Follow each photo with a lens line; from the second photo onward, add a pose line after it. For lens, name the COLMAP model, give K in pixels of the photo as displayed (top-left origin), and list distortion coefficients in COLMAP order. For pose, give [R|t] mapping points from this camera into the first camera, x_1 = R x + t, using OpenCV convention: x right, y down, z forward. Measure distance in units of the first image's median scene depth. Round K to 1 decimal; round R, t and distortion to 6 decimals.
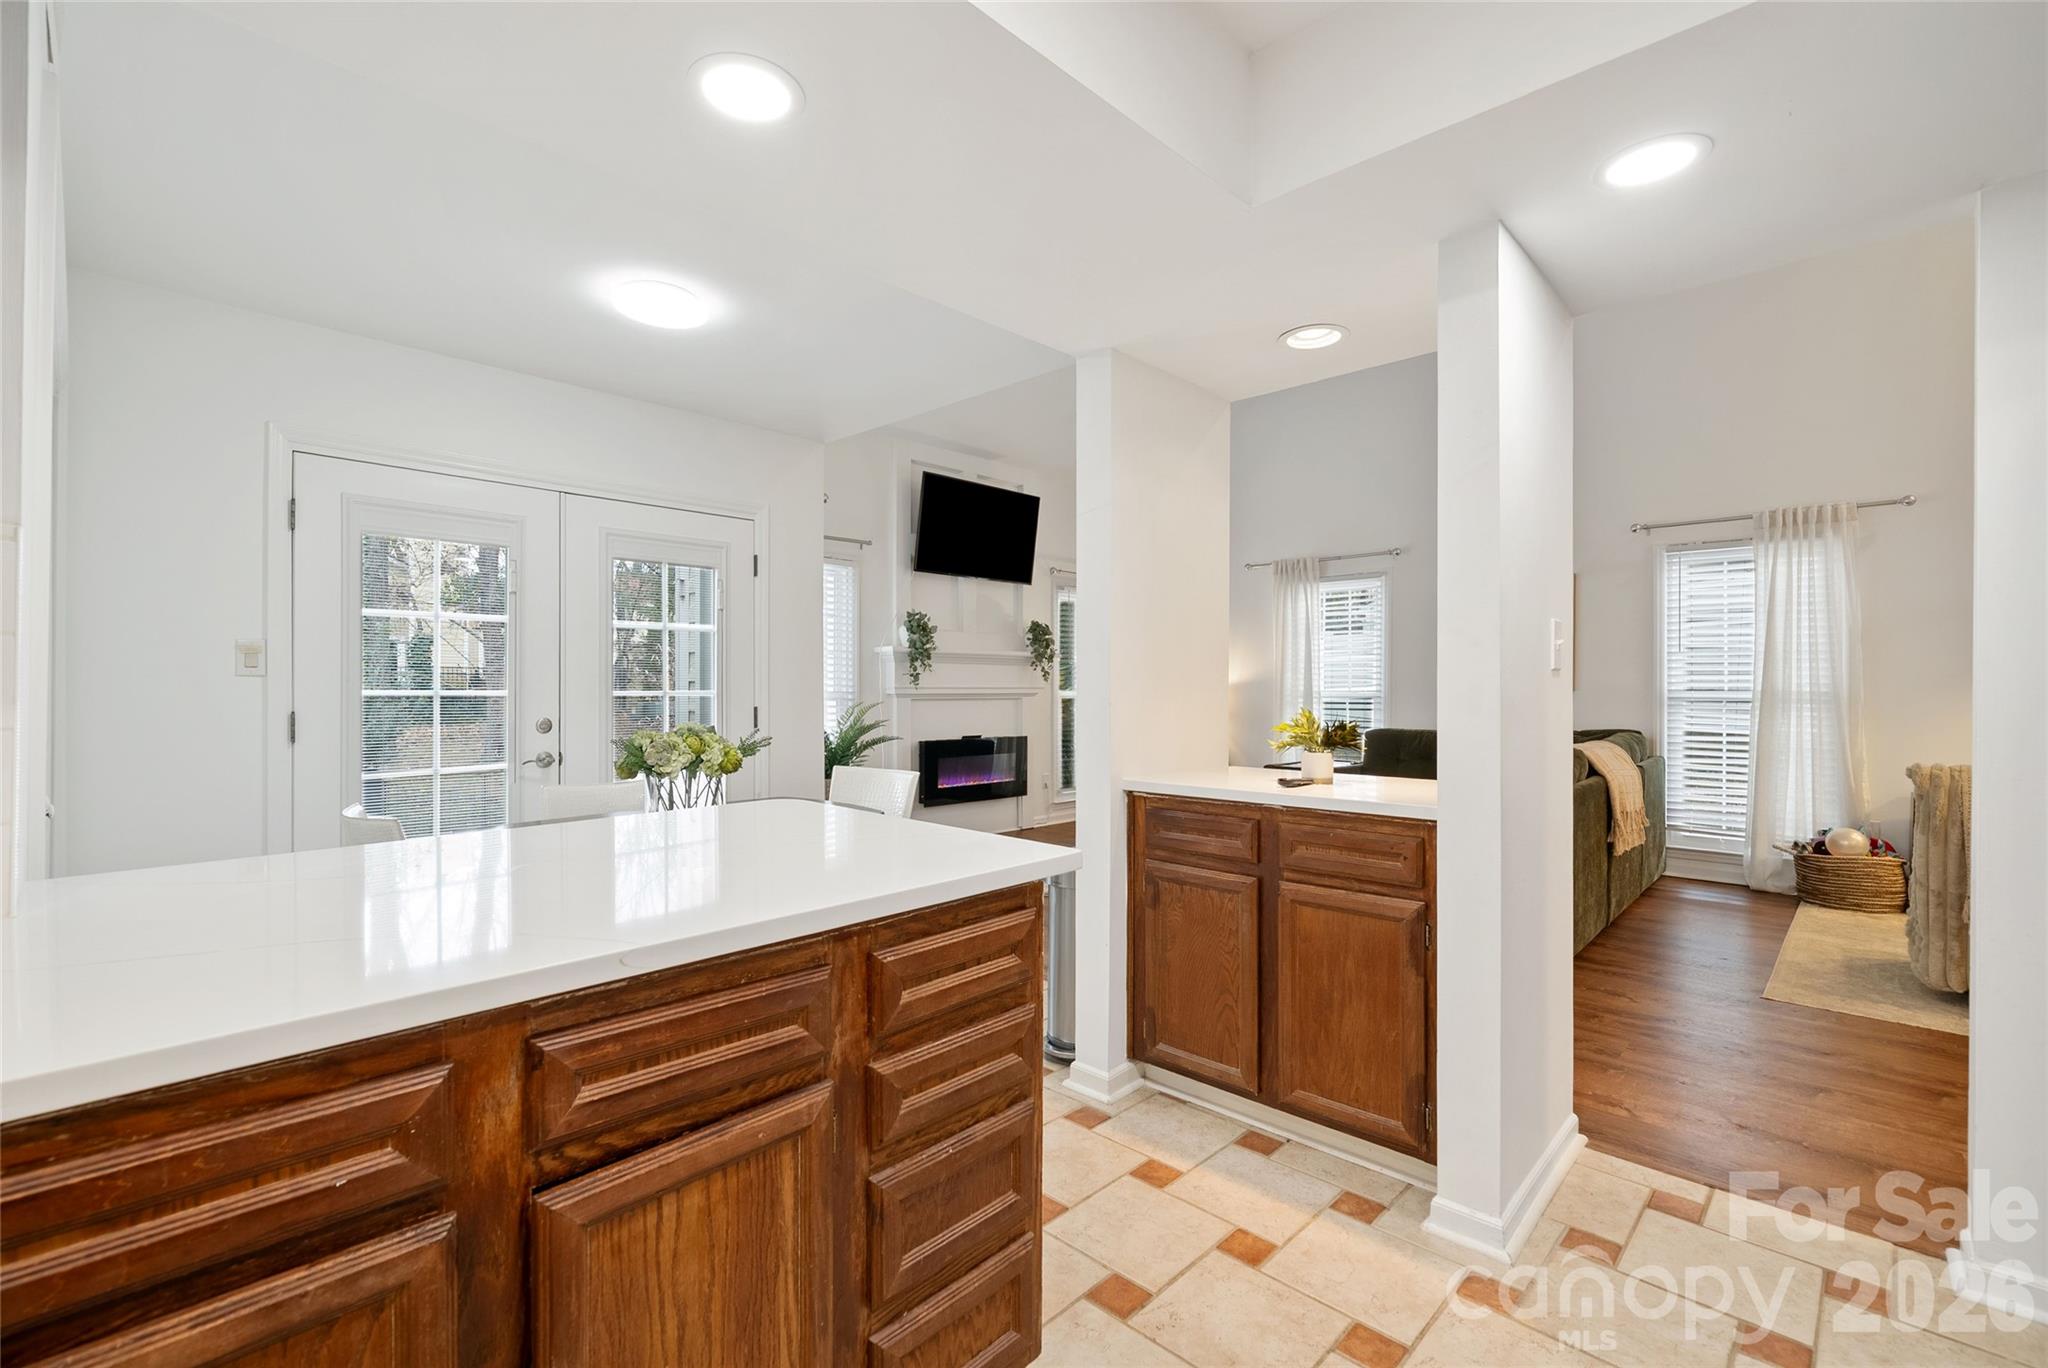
lens RADIAL K [[895.7, 0, 1021.8], [0, 895.7, 690.8], [0, 0, 1]] dist [-0.002165, 0.000275]
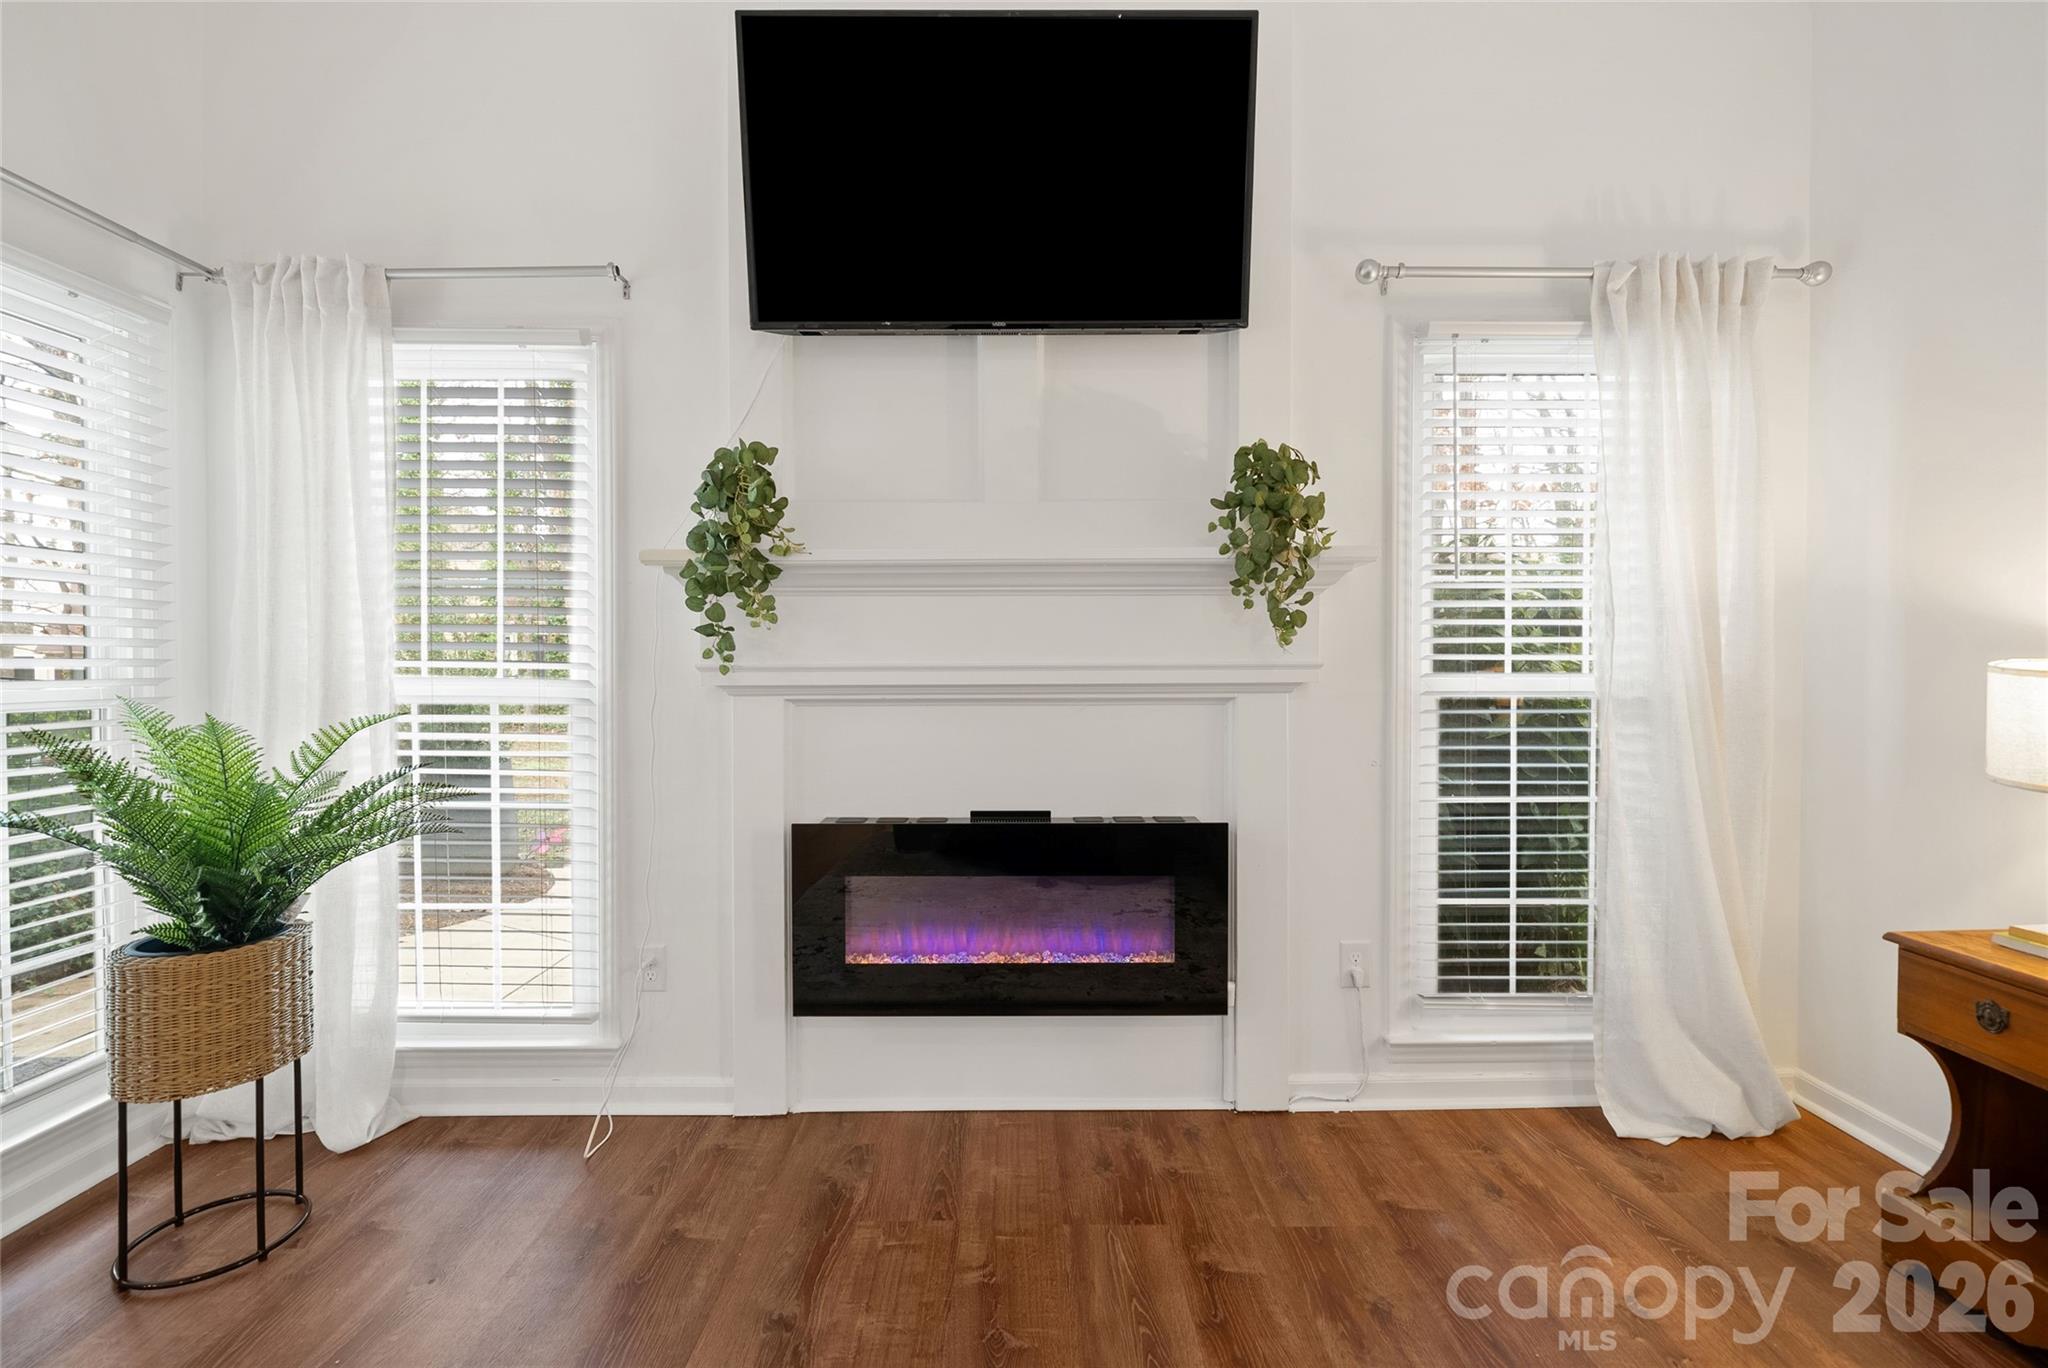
lens RADIAL K [[895.7, 0, 1024.9], [0, 895.7, 671.9], [0, 0, 1]] dist [-0.002165, 0.000275]
pose [[0.683755, 0.004001, -0.729701, 0.190601], [0.006222, 0.999917, 0.011313, -0.005351], [0.729686, -0.012276, 0.683673, 0.770801]]
